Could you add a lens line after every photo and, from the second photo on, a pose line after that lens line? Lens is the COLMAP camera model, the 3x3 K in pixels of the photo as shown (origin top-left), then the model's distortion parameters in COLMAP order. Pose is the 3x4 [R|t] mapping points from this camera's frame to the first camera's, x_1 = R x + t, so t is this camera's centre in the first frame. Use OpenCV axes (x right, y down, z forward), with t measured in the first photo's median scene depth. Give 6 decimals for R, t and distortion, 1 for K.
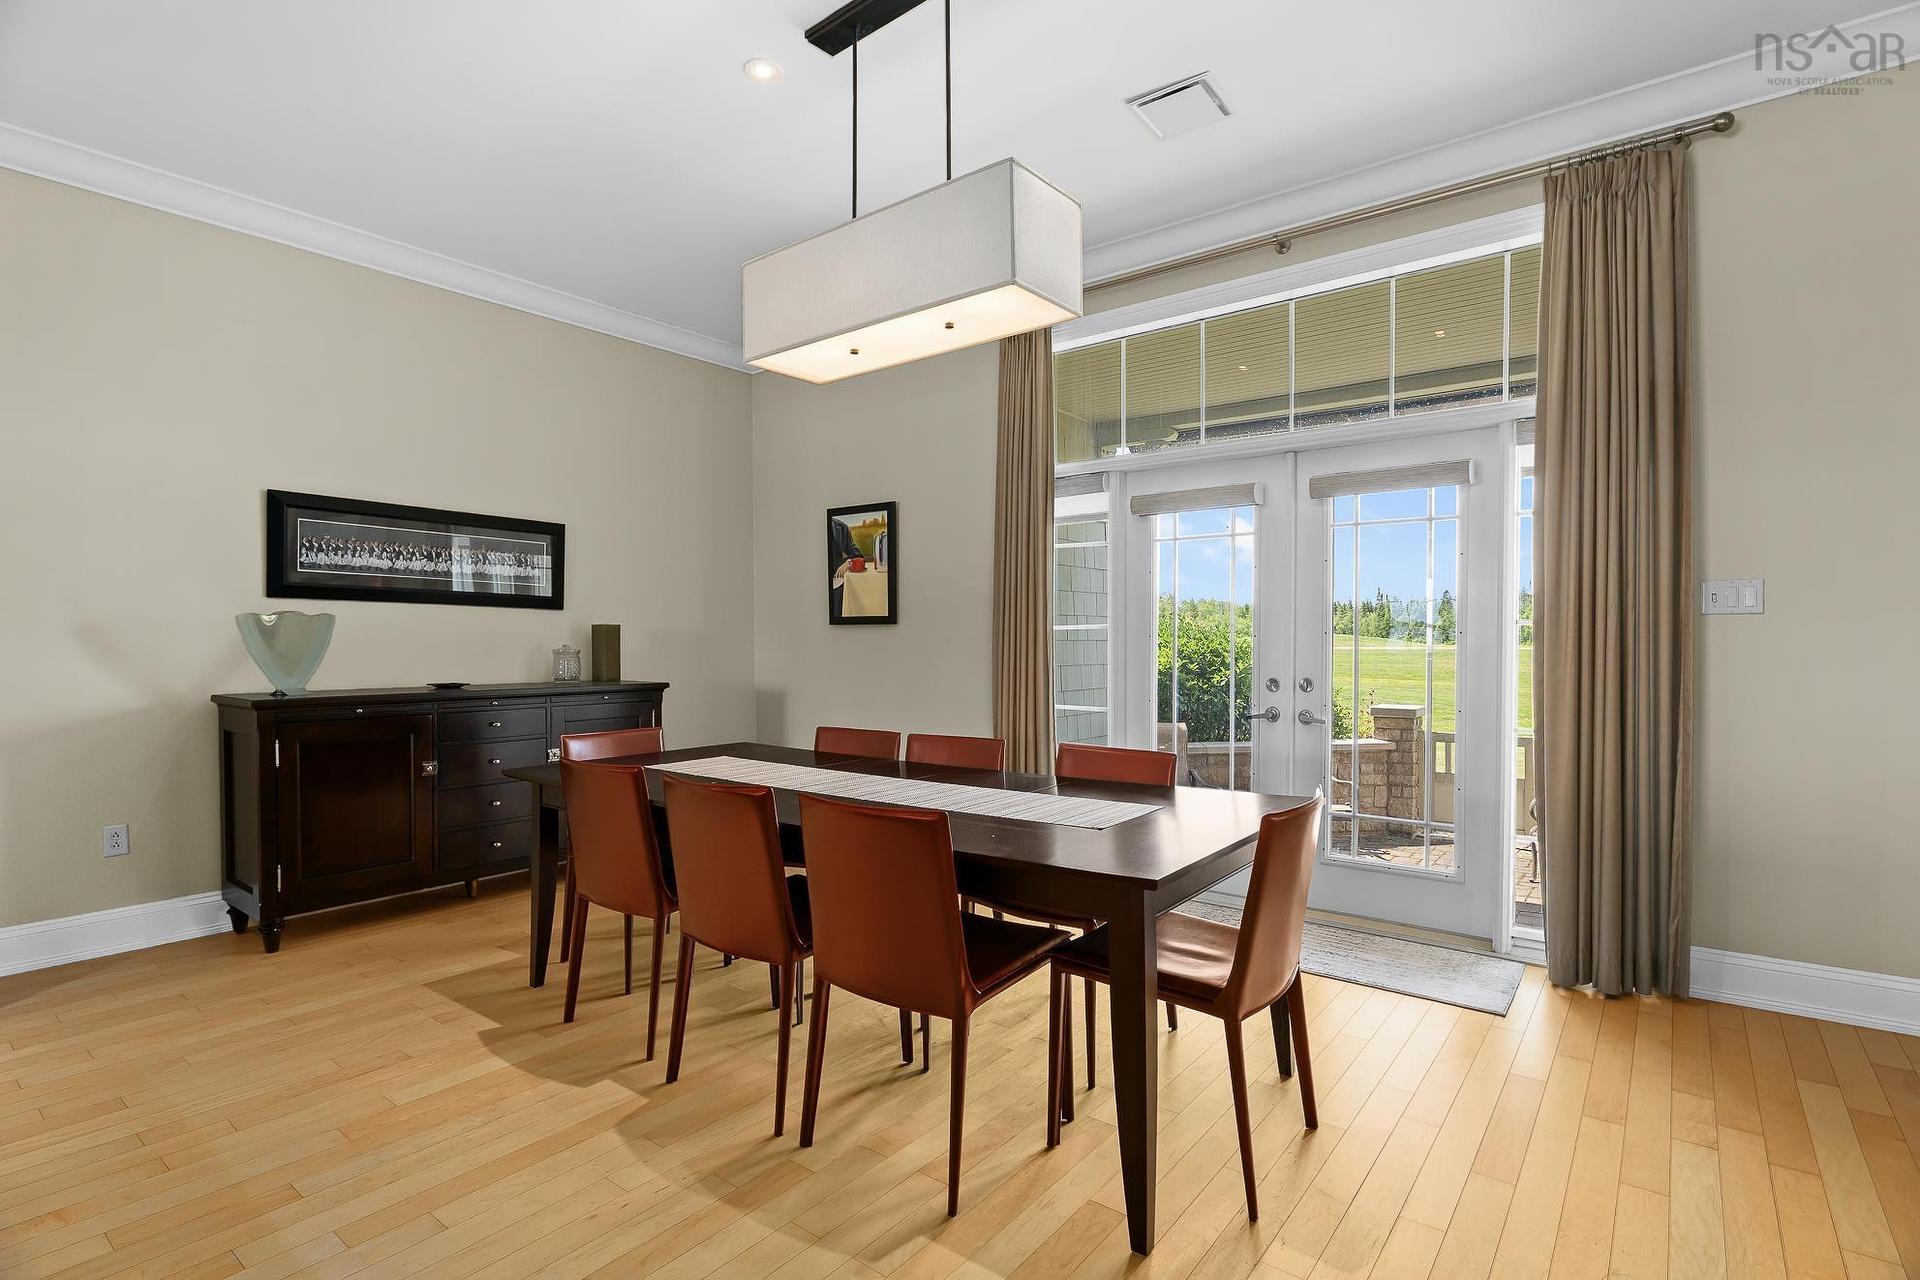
lens RADIAL K [[920.5, 0, 957.2], [0, 920.5, 656.1], [0, 0, 1]] dist [-0.006319, -0.001264]
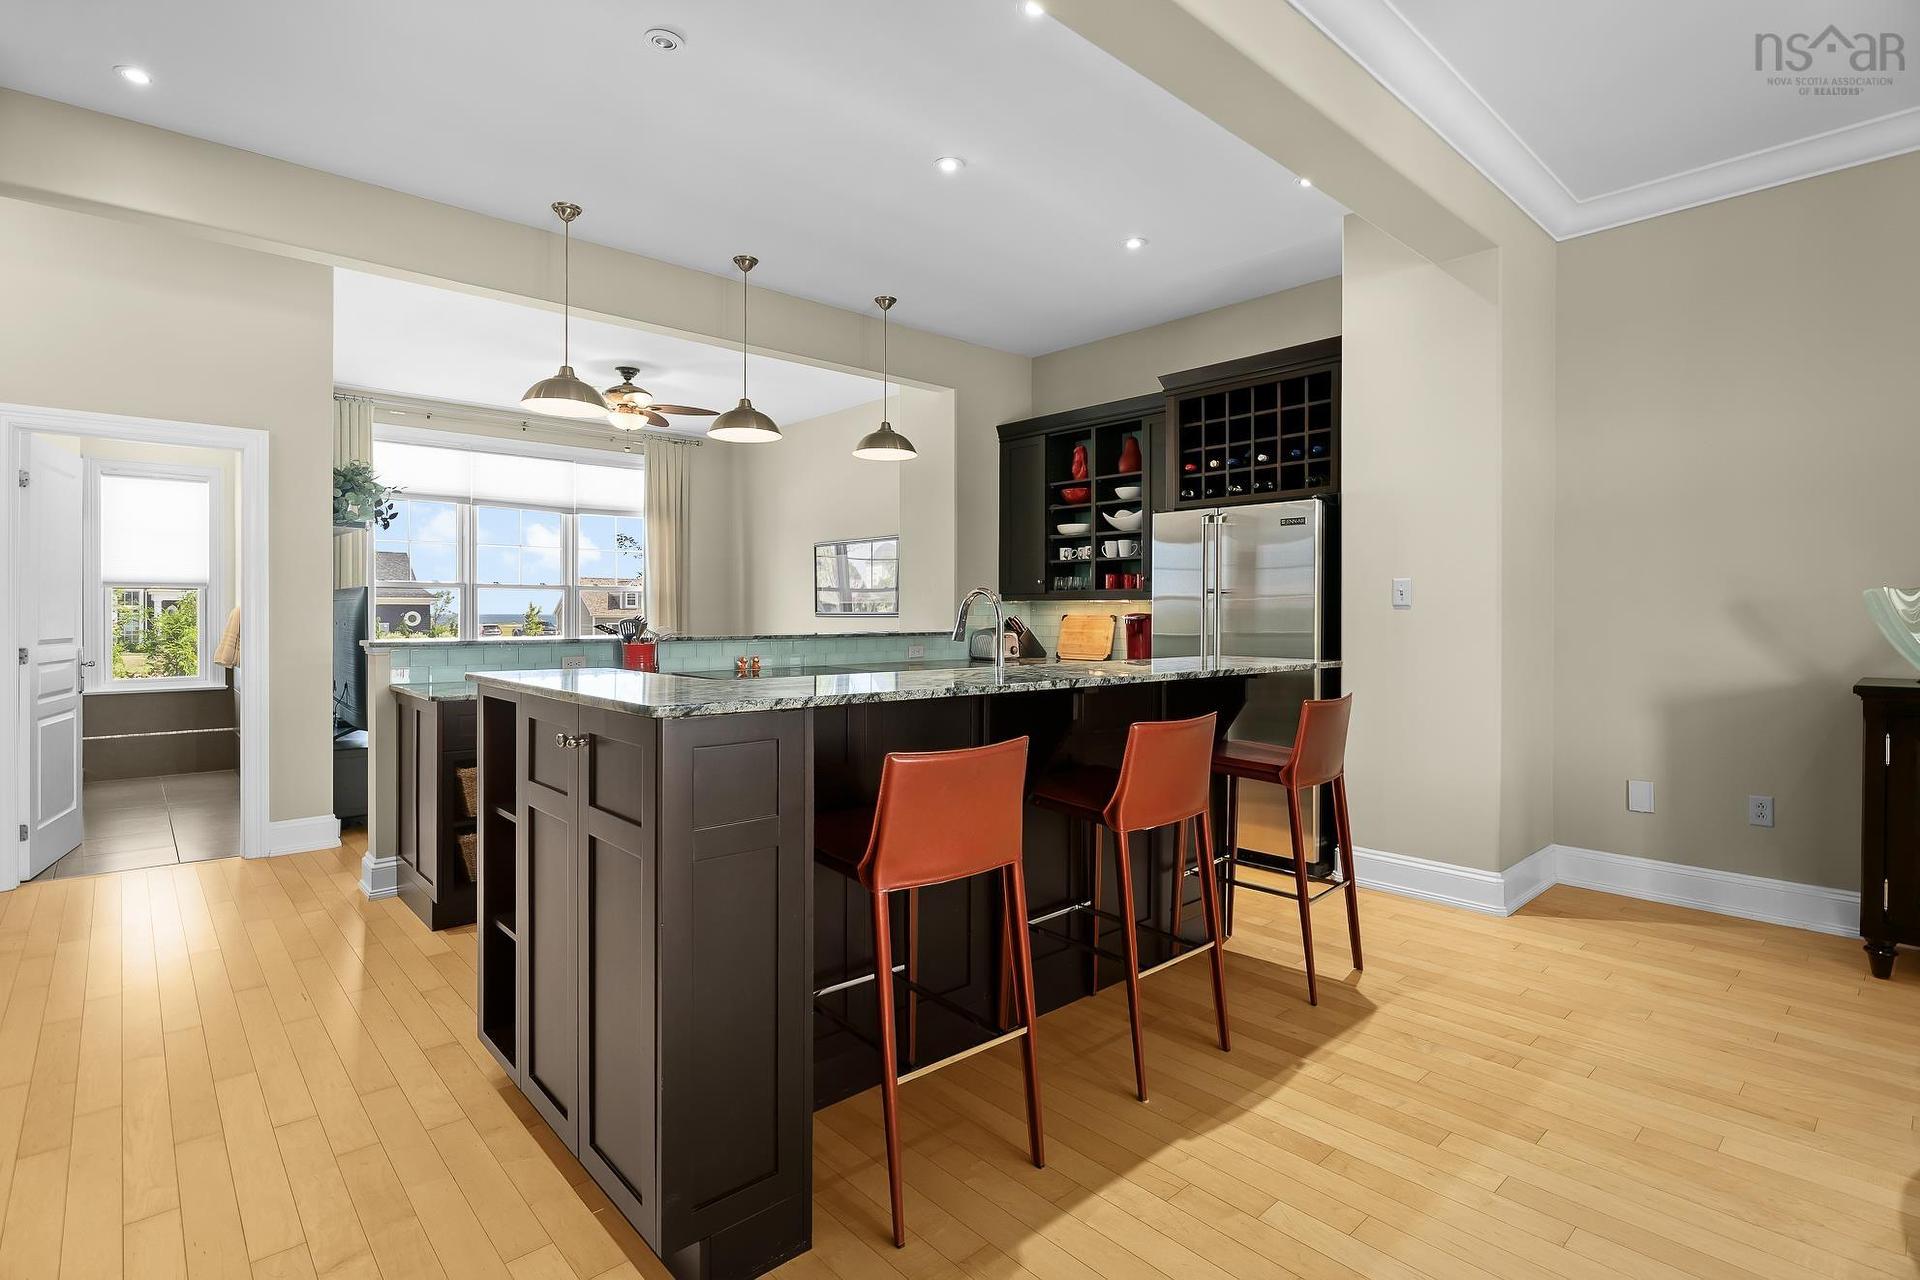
lens RADIAL K [[920.5, 0, 958.3], [0, 920.5, 611.6], [0, 0, 1]] dist [-0.006319, -0.001264]
pose [[-0.163210, 0.001429, -0.986590, 0.231402], [-0.017181, 0.999843, 0.004291, -0.011466], [0.986442, 0.017651, -0.163160, 0.256714]]
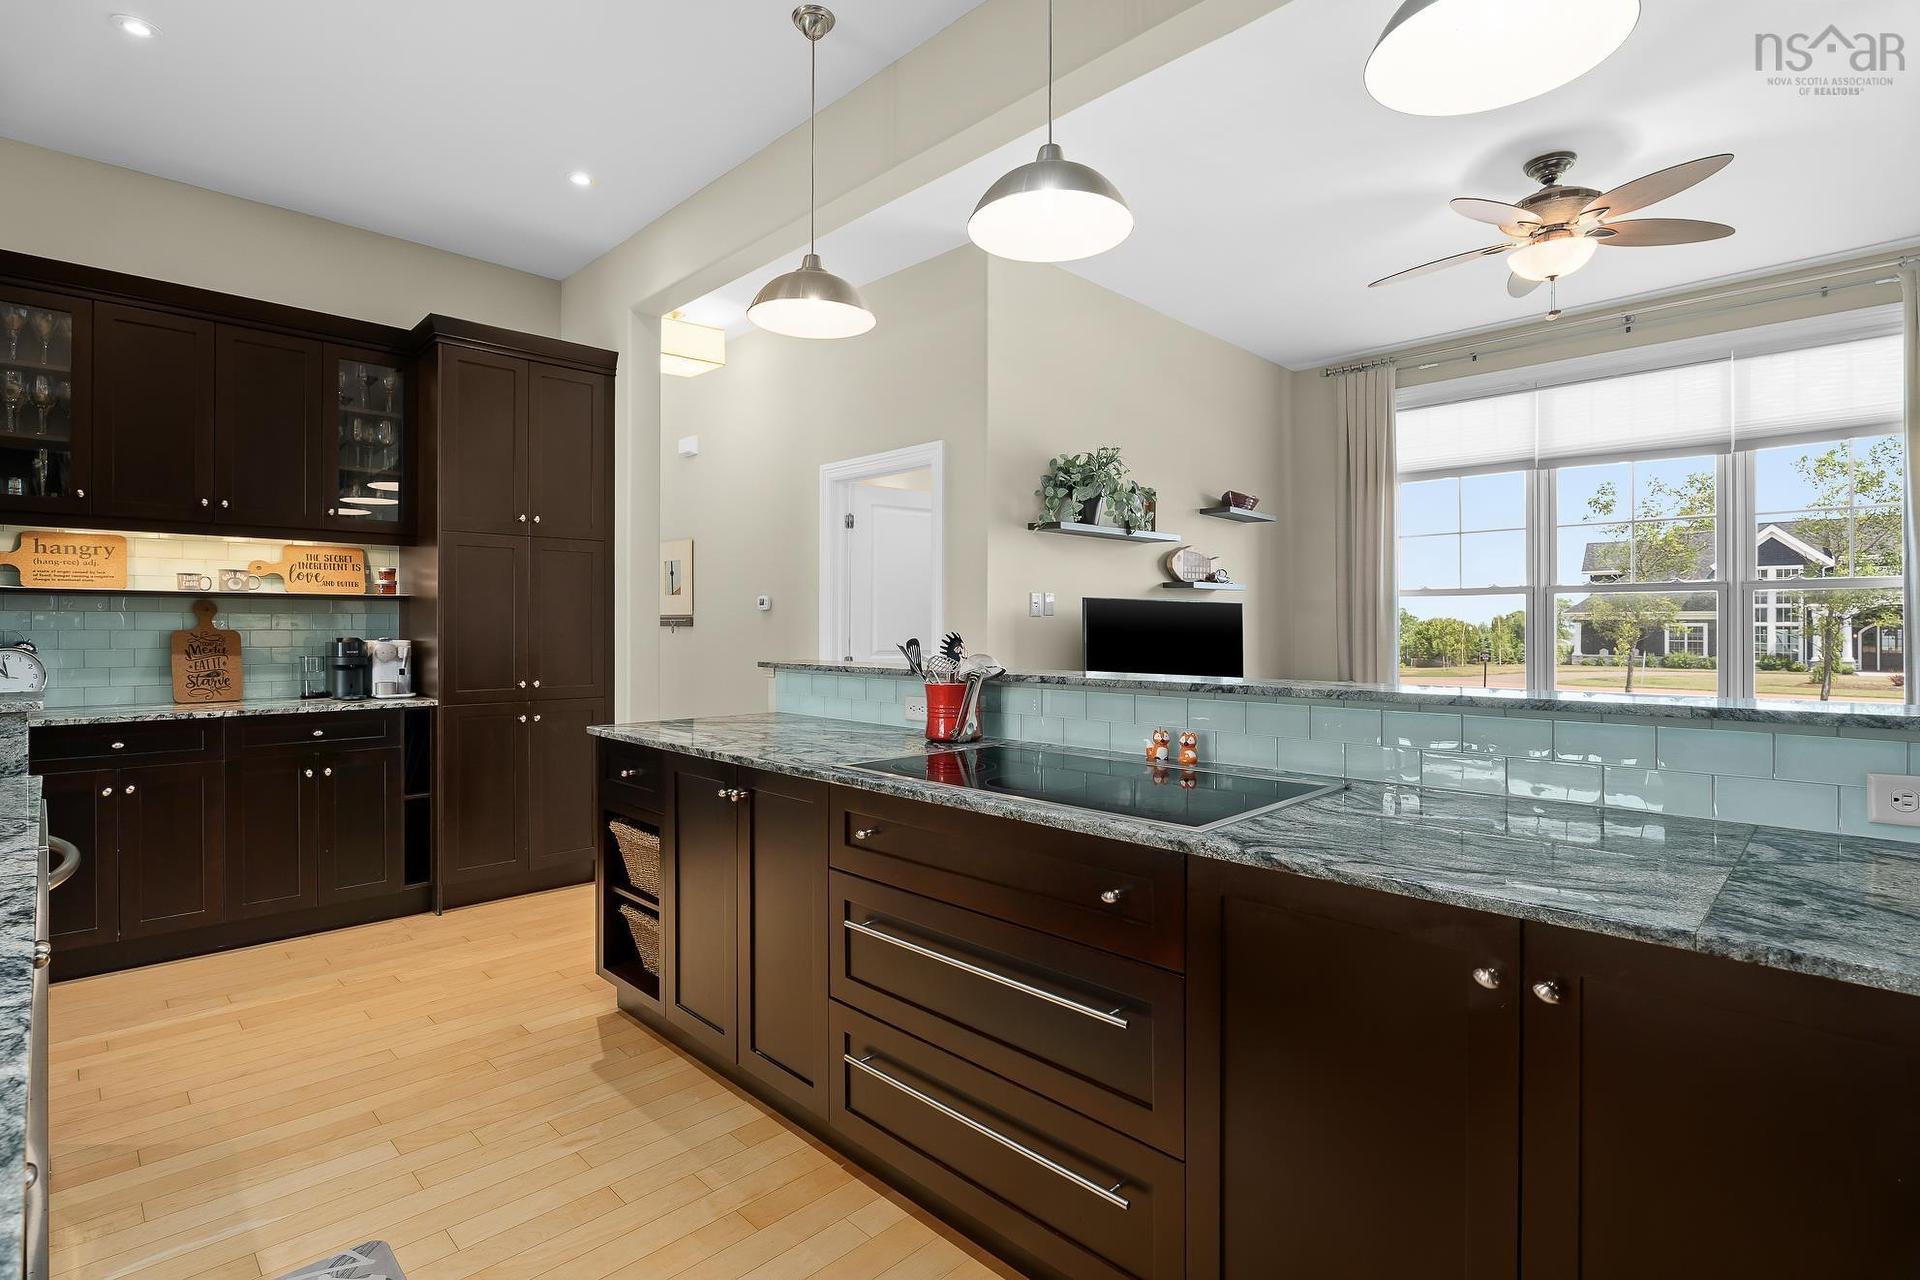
lens RADIAL K [[920.5, 0, 943.7], [0, 920.5, 626.8], [0, 0, 1]] dist [-0.006319, -0.001264]
pose [[-0.992018, 0.000466, 0.126095, -0.942659], [0.002437, 0.999877, 0.015474, -0.009725], [-0.126072, 0.015658, -0.991898, 0.320783]]
